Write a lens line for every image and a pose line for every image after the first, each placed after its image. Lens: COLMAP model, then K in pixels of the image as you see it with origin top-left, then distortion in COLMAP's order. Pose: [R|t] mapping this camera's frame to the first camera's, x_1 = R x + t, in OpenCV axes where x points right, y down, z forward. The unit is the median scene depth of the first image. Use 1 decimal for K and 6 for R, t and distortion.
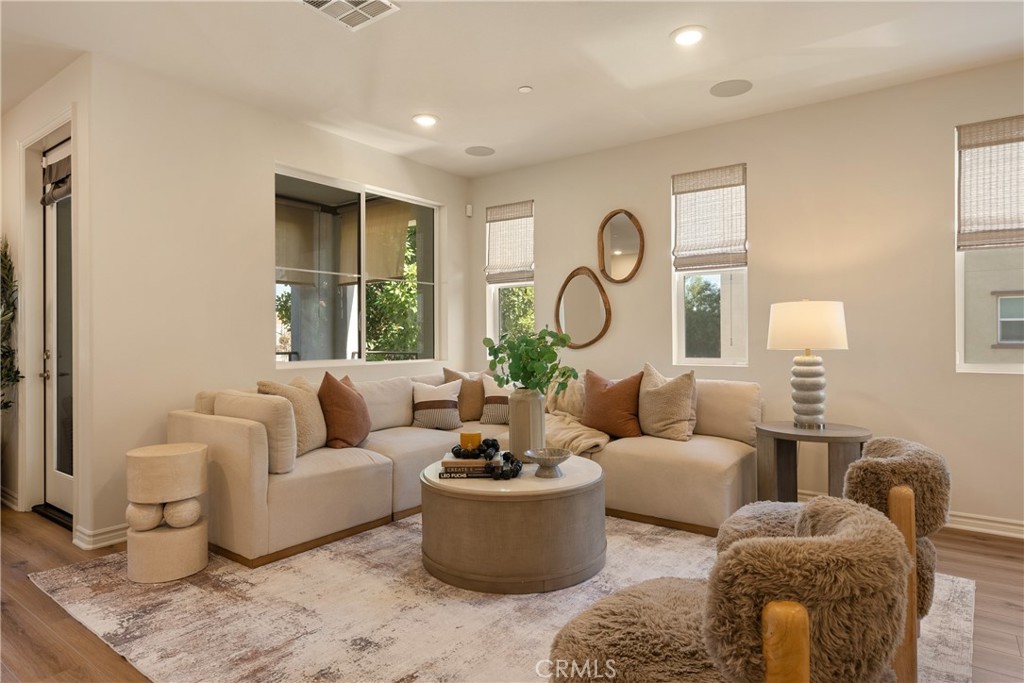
lens RADIAL K [[581.0, 0, 508.4], [0, 581.0, 338.7], [0, 0, 1]] dist [0.002195, 0.000306]
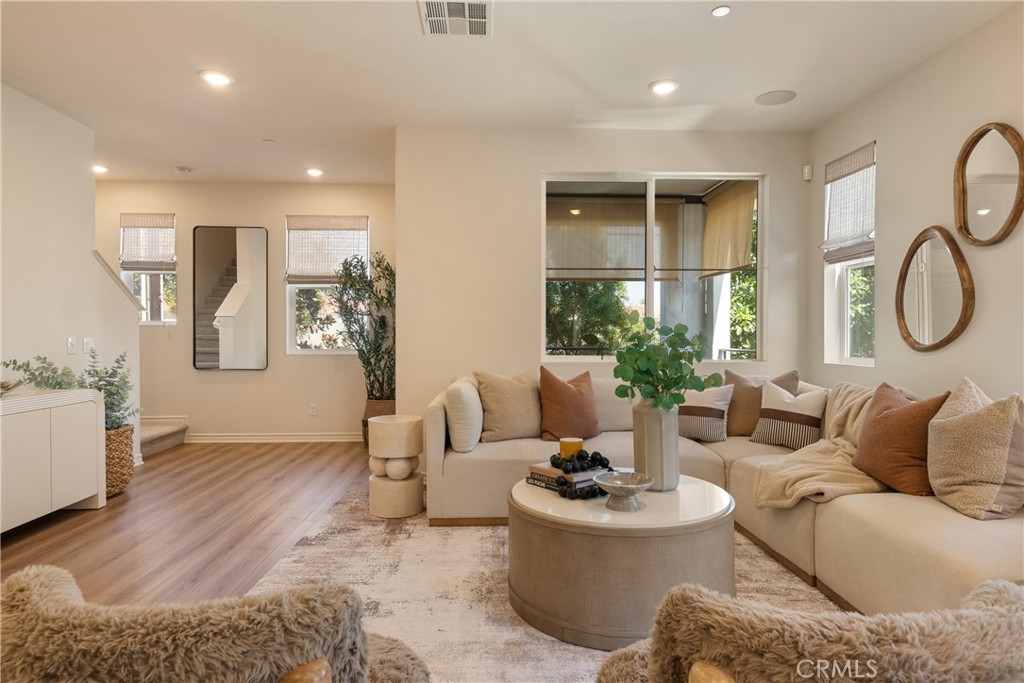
lens RADIAL K [[581.0, 0, 510.1], [0, 581.0, 342.5], [0, 0, 1]] dist [0.002195, 0.000306]
pose [[0.632168, 0.015739, -0.774672, 0.440034], [-0.006617, 0.999867, 0.014914, -0.000312], [0.774803, -0.004302, 0.632188, 0.285702]]
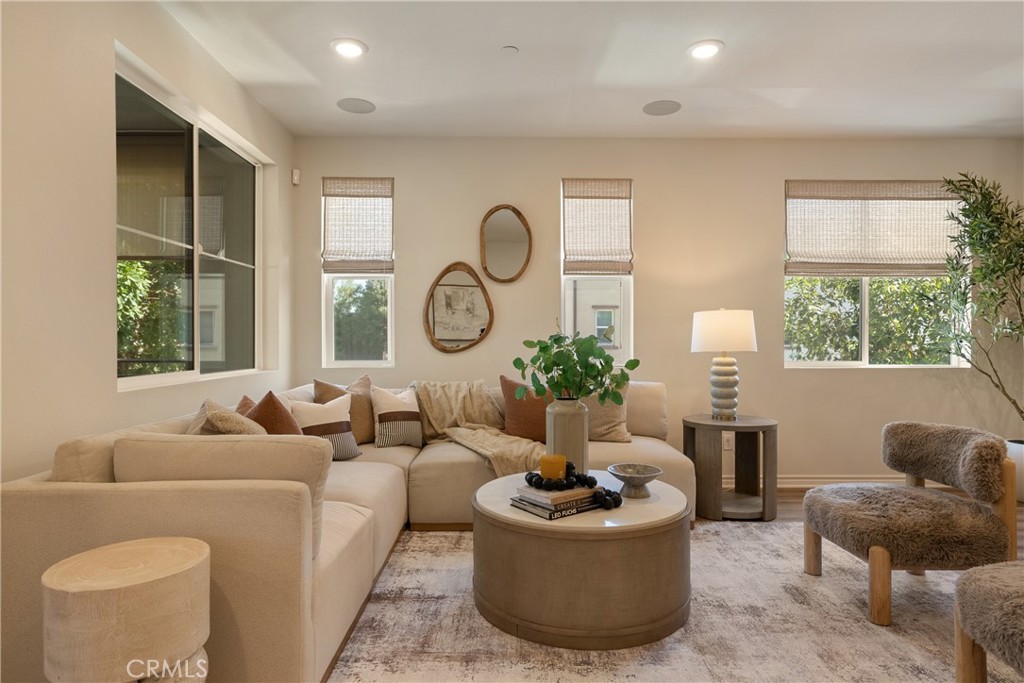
lens RADIAL K [[581.0, 0, 507.2], [0, 581.0, 346.5], [0, 0, 1]] dist [0.002195, 0.000306]
pose [[0.796683, -0.001321, 0.604395, -0.472479], [-0.003033, 0.999976, 0.006183, 0.002142], [-0.604389, -0.006759, 0.796661, 0.308603]]
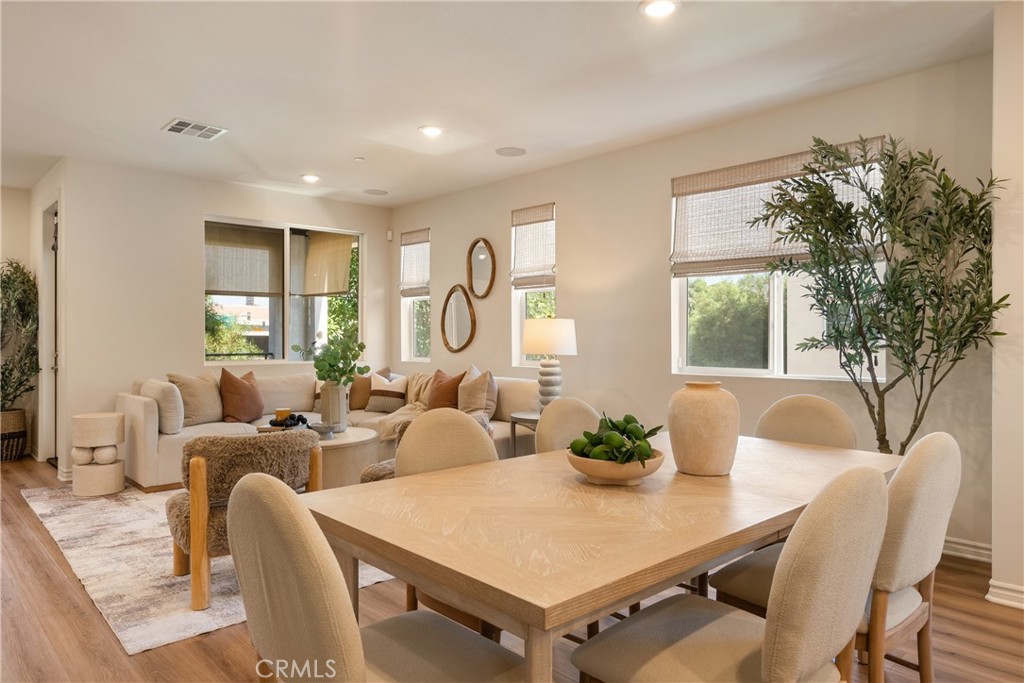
lens RADIAL K [[646.9, 0, 512.2], [0, 646.9, 340.5], [0, 0, 1]] dist [-0.006819, -0.000678]
pose [[0.985976, 0.004965, -0.166816, 0.606577], [-0.004835, 0.999988, 0.001185, -0.013327], [0.166820, -0.000362, 0.985987, -0.398128]]
